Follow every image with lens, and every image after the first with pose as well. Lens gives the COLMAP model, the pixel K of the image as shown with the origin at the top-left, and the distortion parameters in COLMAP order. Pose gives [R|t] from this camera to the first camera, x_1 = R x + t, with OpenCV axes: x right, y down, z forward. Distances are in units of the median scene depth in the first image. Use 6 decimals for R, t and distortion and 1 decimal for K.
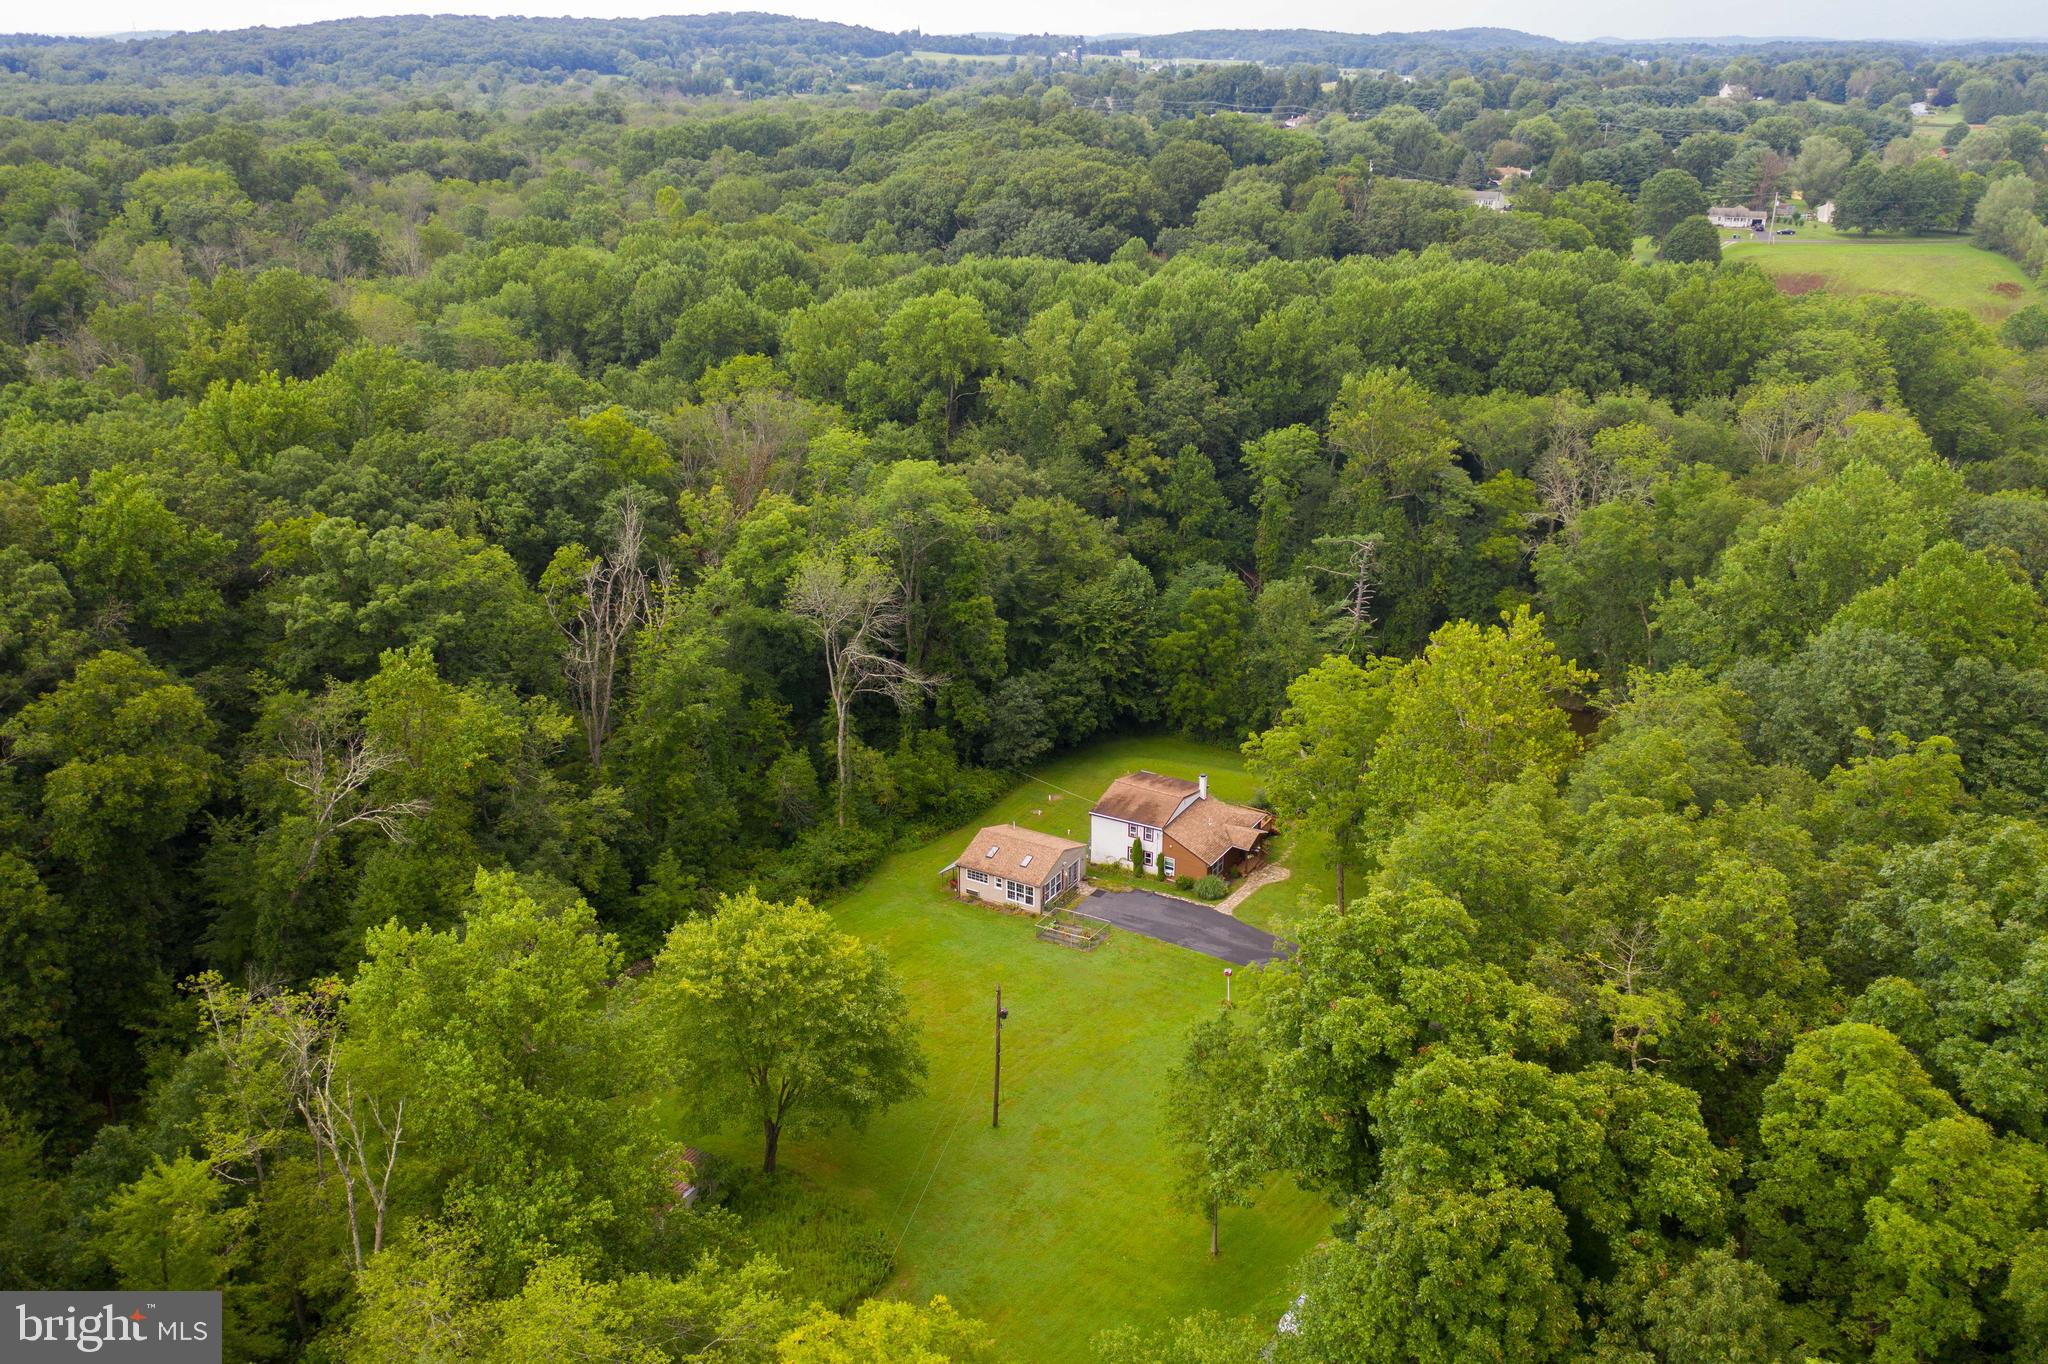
lens RADIAL K [[1648.8, 0, 1017.3], [0, 1648.8, 683.7], [0, 0, 1]] dist [0.000484, 0.015583]
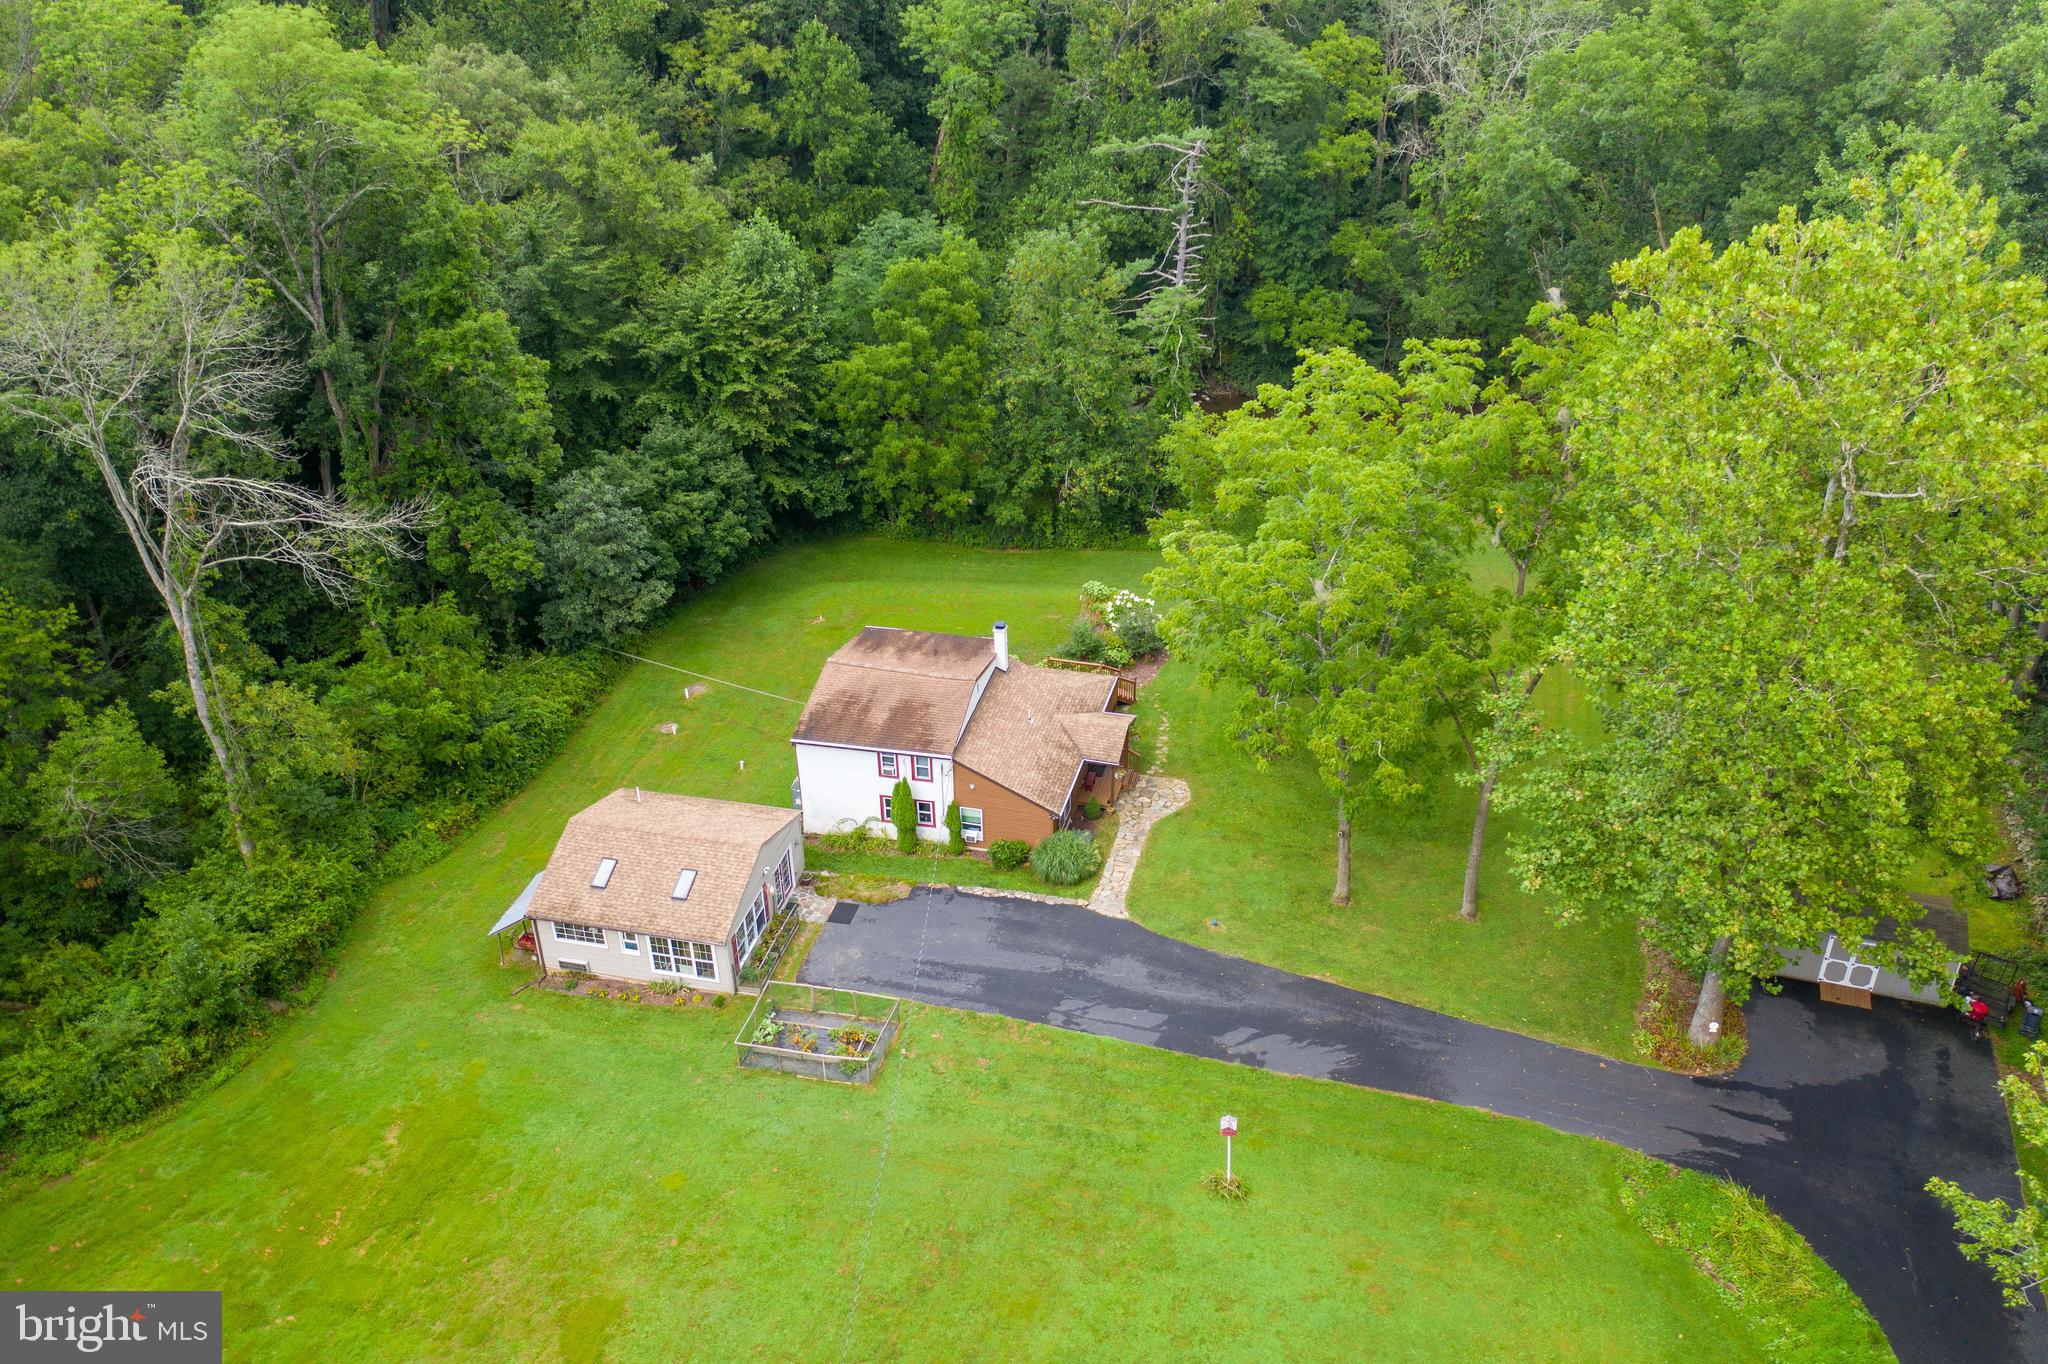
lens RADIAL K [[1648.8, 0, 1024.9], [0, 1648.8, 686.6], [0, 0, 1]] dist [0.000484, 0.015583]
pose [[0.954600, -0.159880, 0.251350, -0.008822], [0.115969, 0.976659, 0.180802, -0.014795], [-0.274390, -0.143444, 0.950860, 0.468379]]
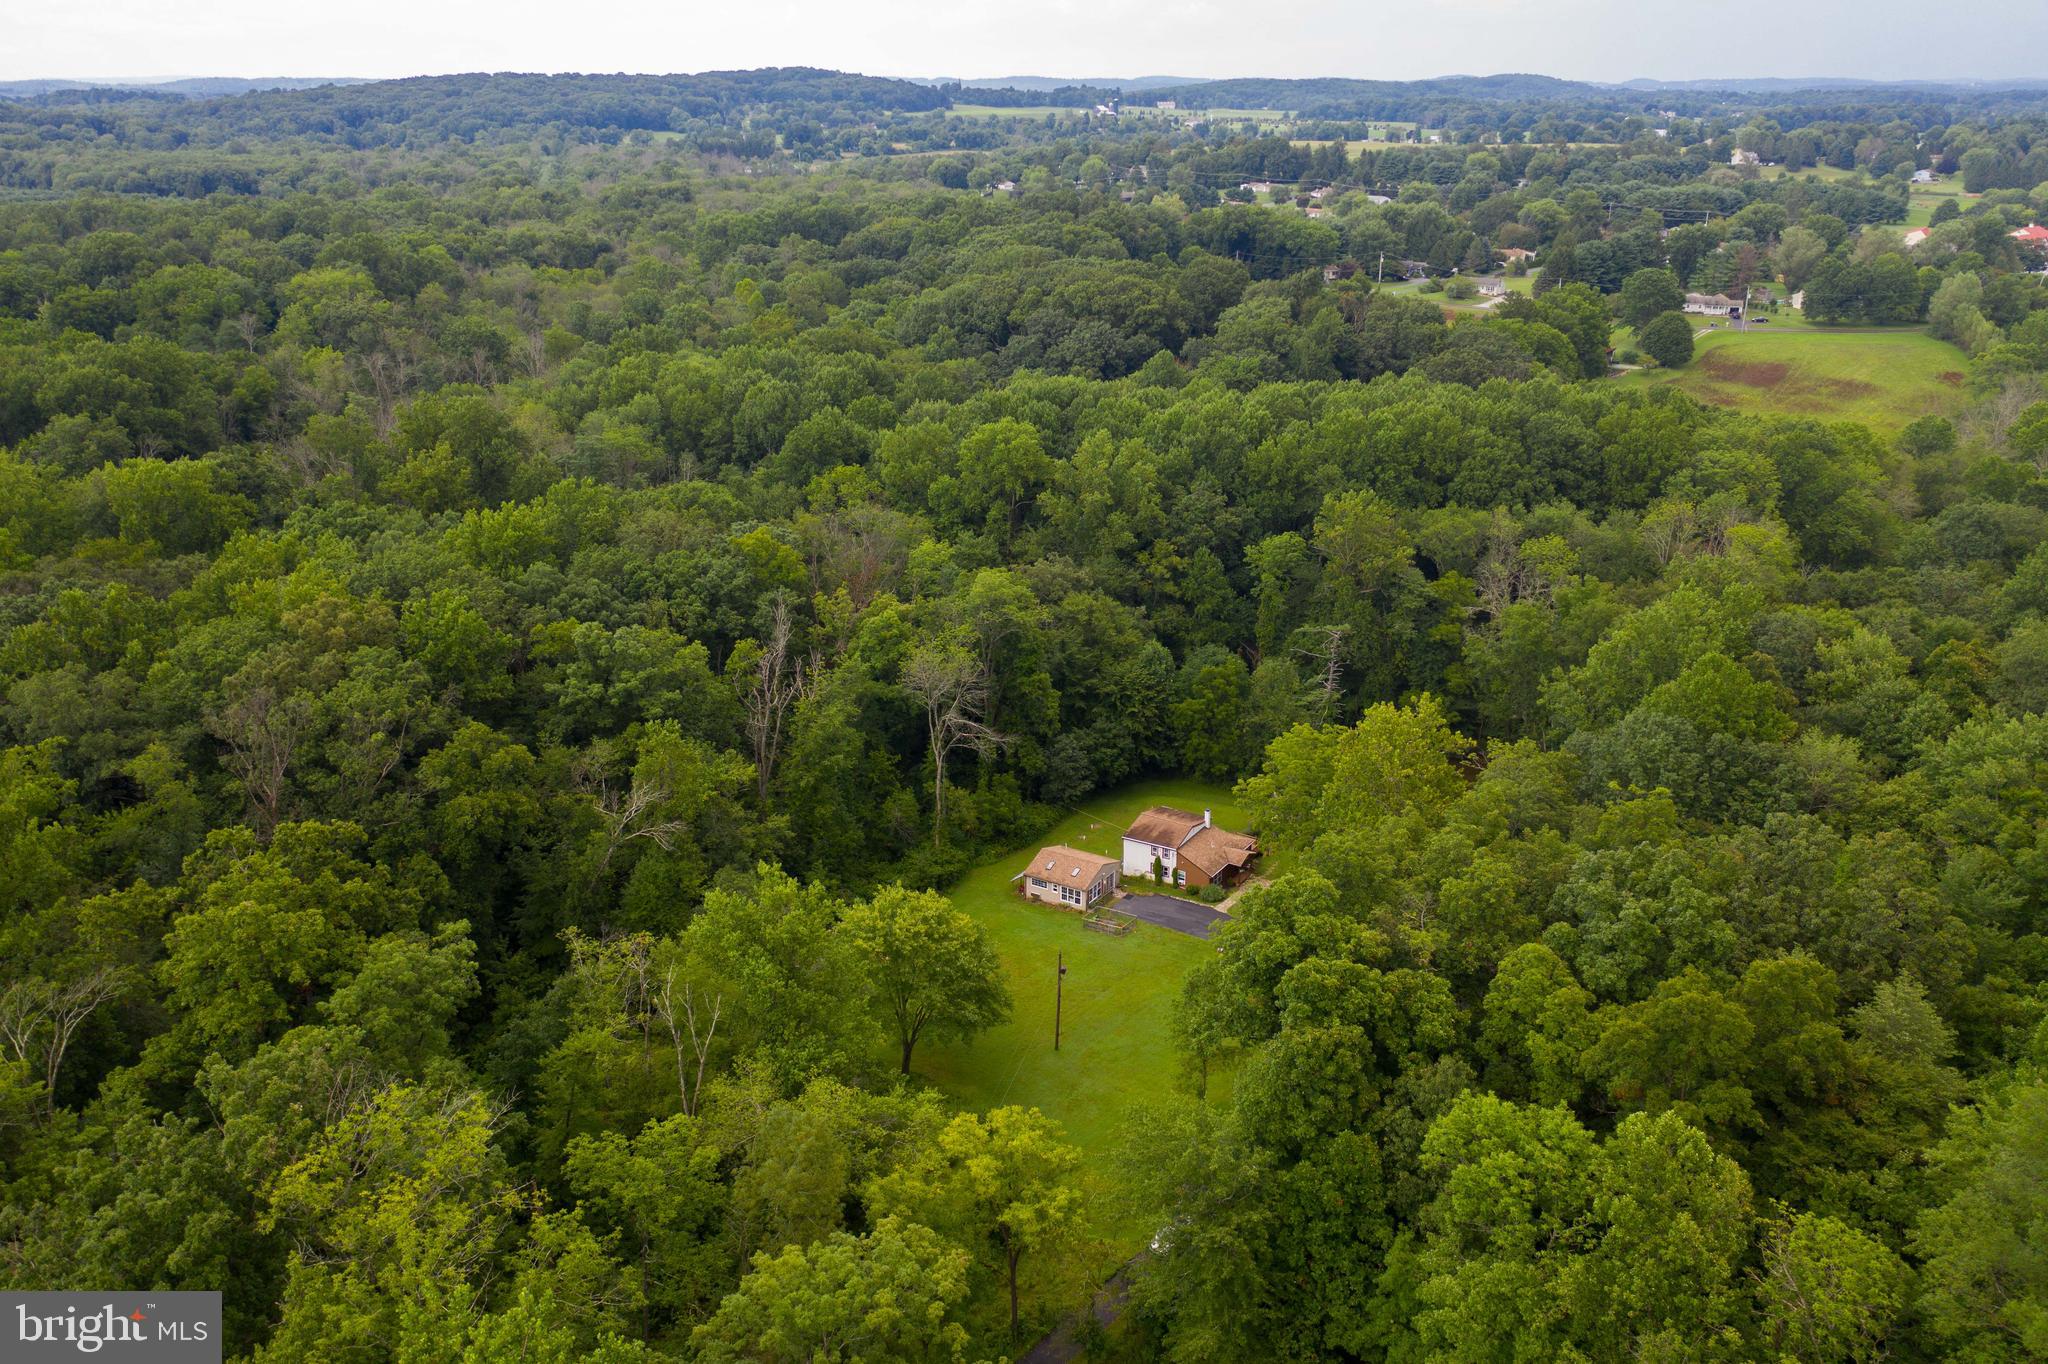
lens RADIAL K [[1648.8, 0, 1014.6], [0, 1648.8, 688.2], [0, 0, 1]] dist [0.000484, 0.015583]
pose [[0.999743, 0.005765, -0.021915, -0.013548], [-0.006171, 0.999810, -0.018469, -0.015828], [0.021805, 0.018599, 0.999589, -0.309235]]
